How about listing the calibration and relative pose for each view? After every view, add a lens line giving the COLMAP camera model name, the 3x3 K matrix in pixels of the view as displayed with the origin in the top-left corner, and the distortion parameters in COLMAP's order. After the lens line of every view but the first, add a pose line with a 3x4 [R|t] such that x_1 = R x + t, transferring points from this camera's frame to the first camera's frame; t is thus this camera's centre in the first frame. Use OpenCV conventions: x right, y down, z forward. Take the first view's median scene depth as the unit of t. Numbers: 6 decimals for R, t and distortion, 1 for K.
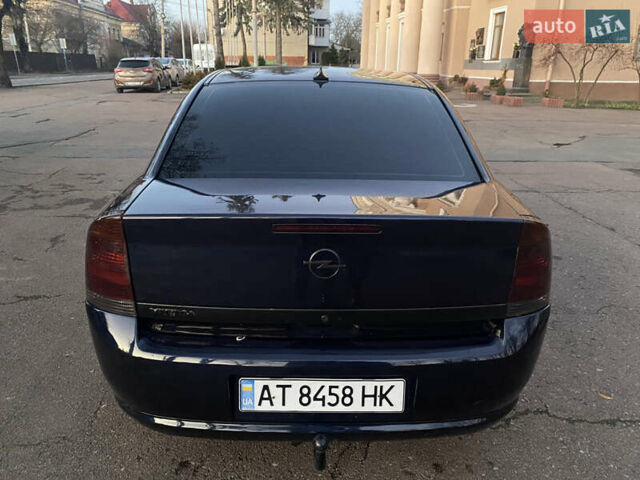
lens RADIAL K [[489.3, 0, 321.8], [0, 489.3, 240.7], [0, 0, 1]] dist [0.013345, -0.008119]
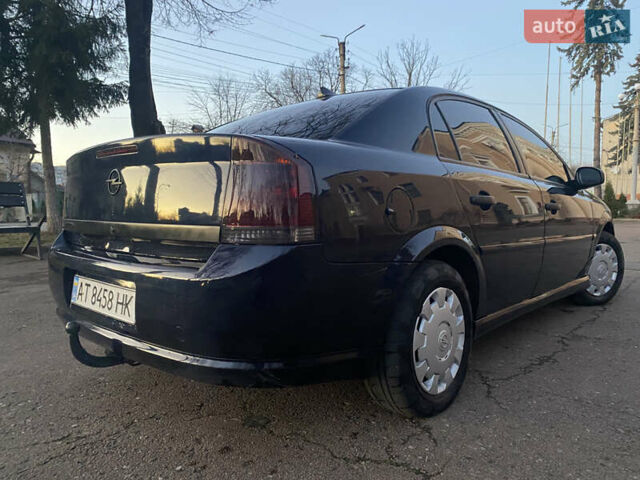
lens RADIAL K [[492.3, 0, 320.0], [0, 492.3, 240.0], [0, 0, 1]] dist [-0.002497, 0.006948]
pose [[0.722736, 0.029249, -0.690505, 0.899226], [-0.223947, 0.955109, -0.193943, 0.226502], [0.653835, 0.294806, 0.696842, 0.372760]]
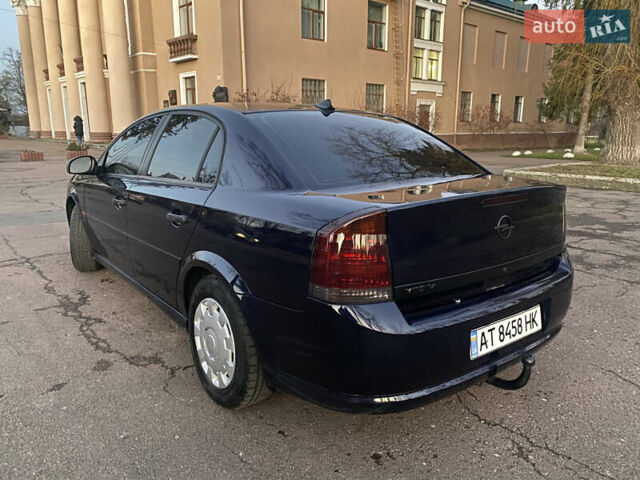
lens RADIAL K [[489.3, 0, 321.8], [0, 489.3, 240.7], [0, 0, 1]] dist [0.013345, -0.008119]
pose [[0.803187, -0.144030, 0.578053, -0.857815], [0.210121, 0.976464, -0.048657, 0.031930], [-0.557440, 0.160542, 0.814547, 0.133424]]
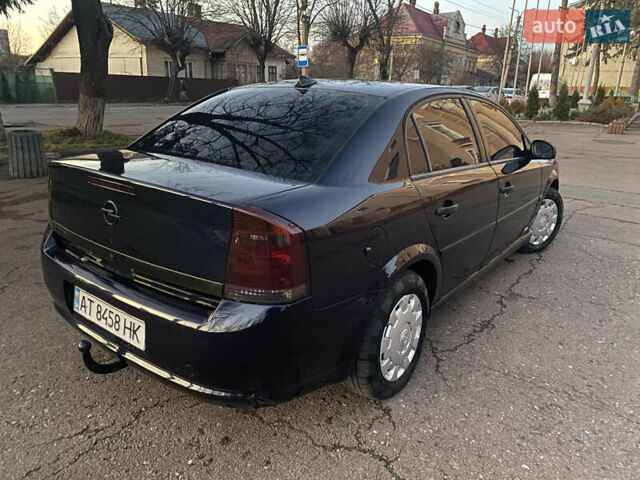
lens RADIAL K [[489.3, 0, 321.8], [0, 489.3, 240.7], [0, 0, 1]] dist [0.013345, -0.008119]
pose [[0.782429, 0.197911, -0.590454, 0.892084], [-0.230924, 0.972765, 0.020052, -0.026301], [0.578342, 0.120661, 0.806822, 0.200748]]
